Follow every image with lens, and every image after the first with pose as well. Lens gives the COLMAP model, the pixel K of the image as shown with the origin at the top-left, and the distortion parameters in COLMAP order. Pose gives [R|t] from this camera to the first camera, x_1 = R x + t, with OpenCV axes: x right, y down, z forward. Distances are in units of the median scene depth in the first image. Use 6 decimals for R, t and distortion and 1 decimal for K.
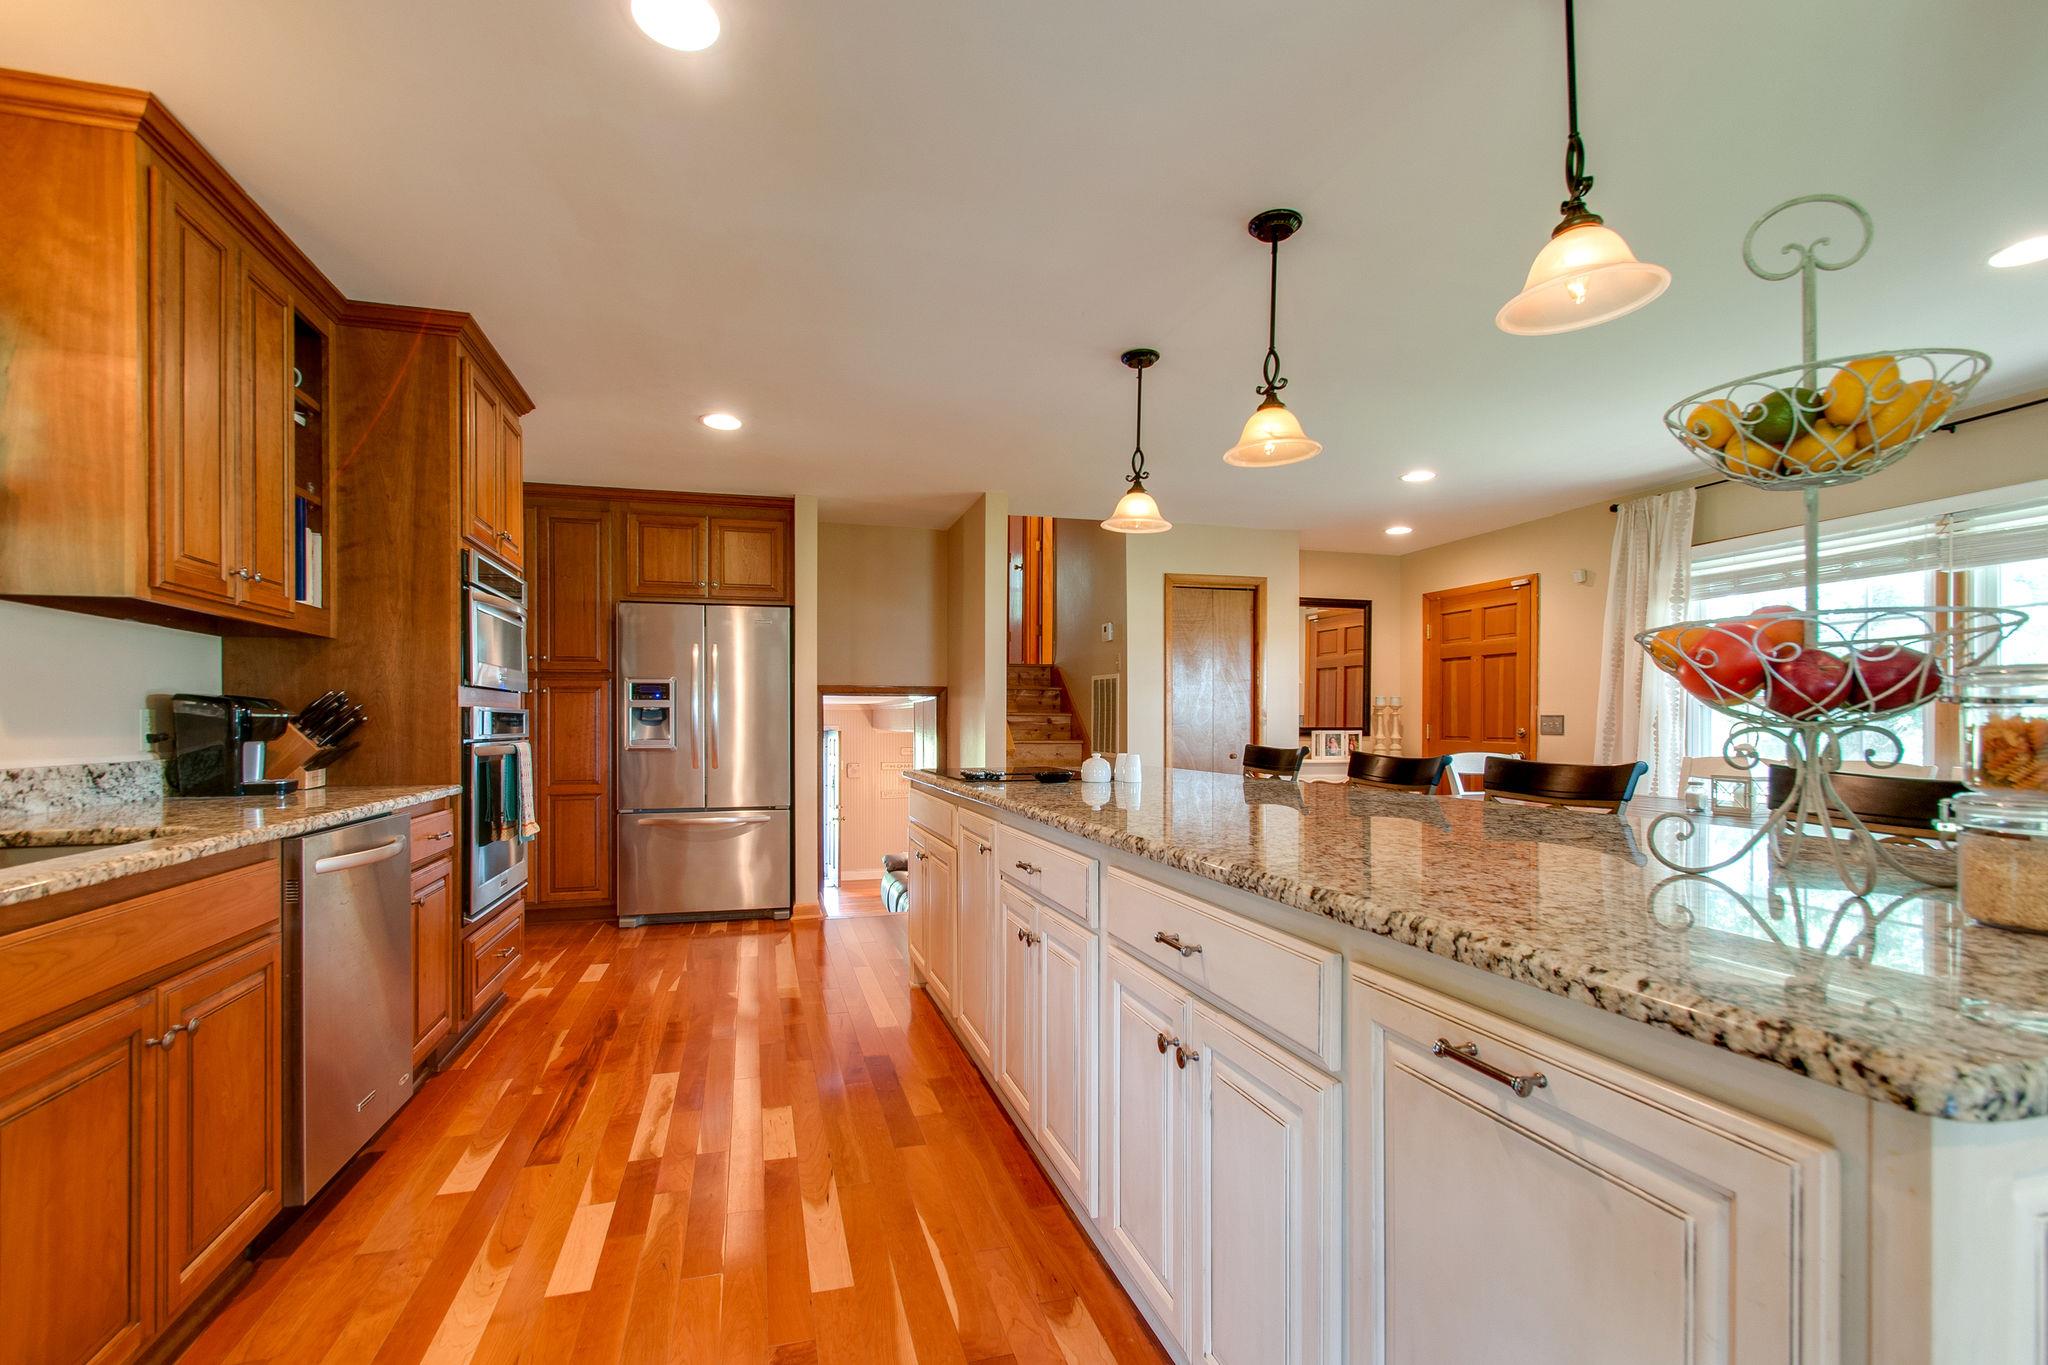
lens RADIAL K [[907.5, 0, 1024.3], [0, 907.5, 714.9], [0, 0, 1]] dist [-0.000765, -0.000012]
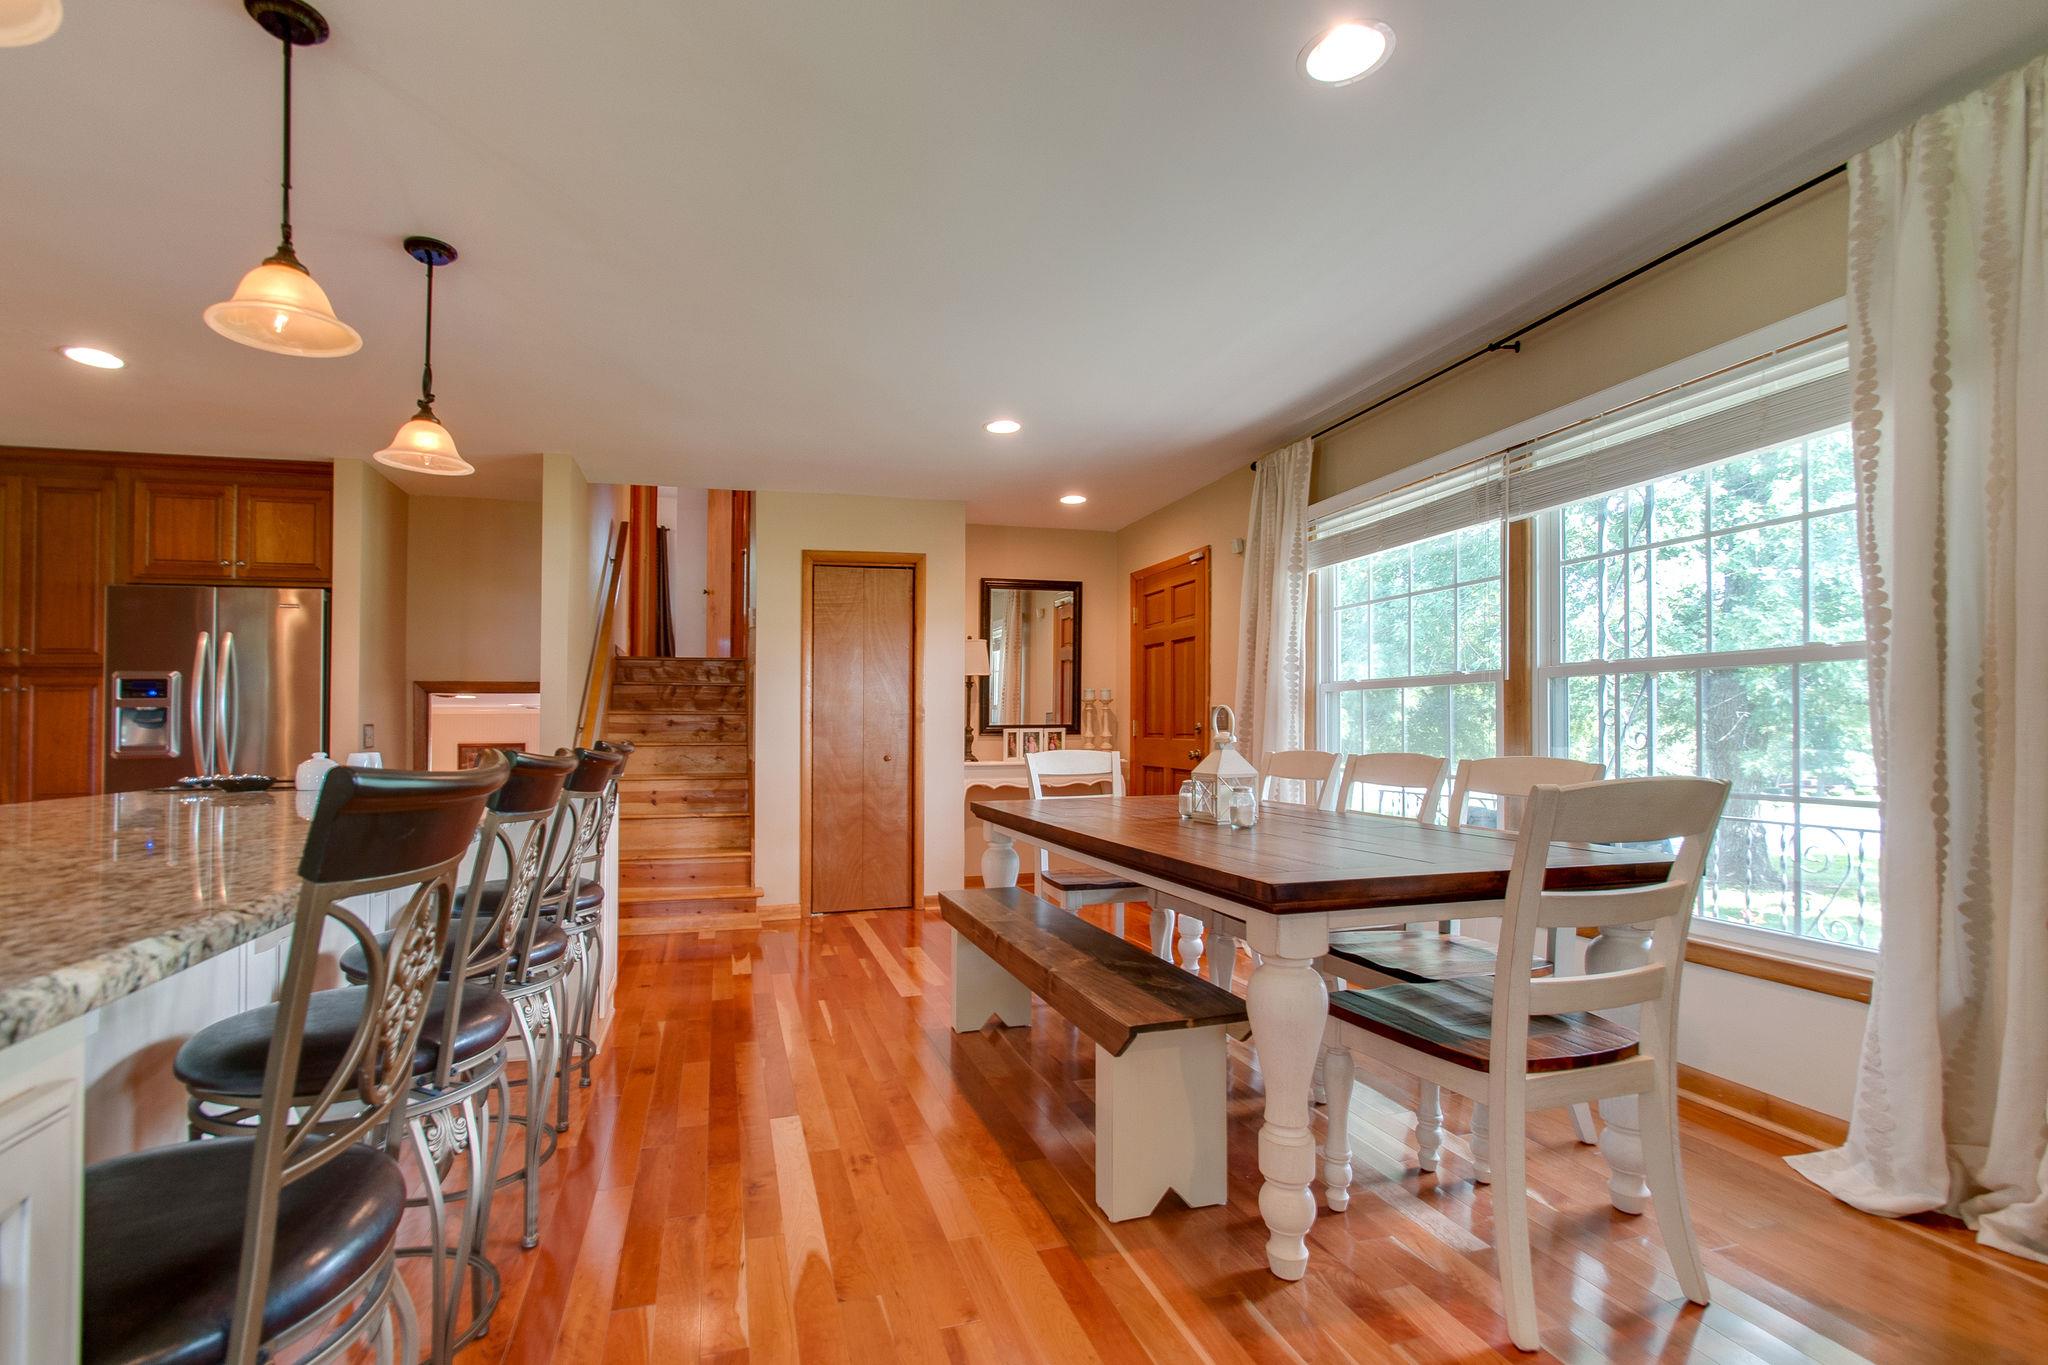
lens RADIAL K [[953.4, 0, 932.4], [0, 953.4, 704.9], [0, 0, 1]] dist [-0.022978, -0.000236]
pose [[0.999680, -0.008447, 0.023836, 0.290968], [0.008746, 0.999884, -0.012478, 0.006708], [-0.023728, 0.012682, 0.999638, 0.100275]]
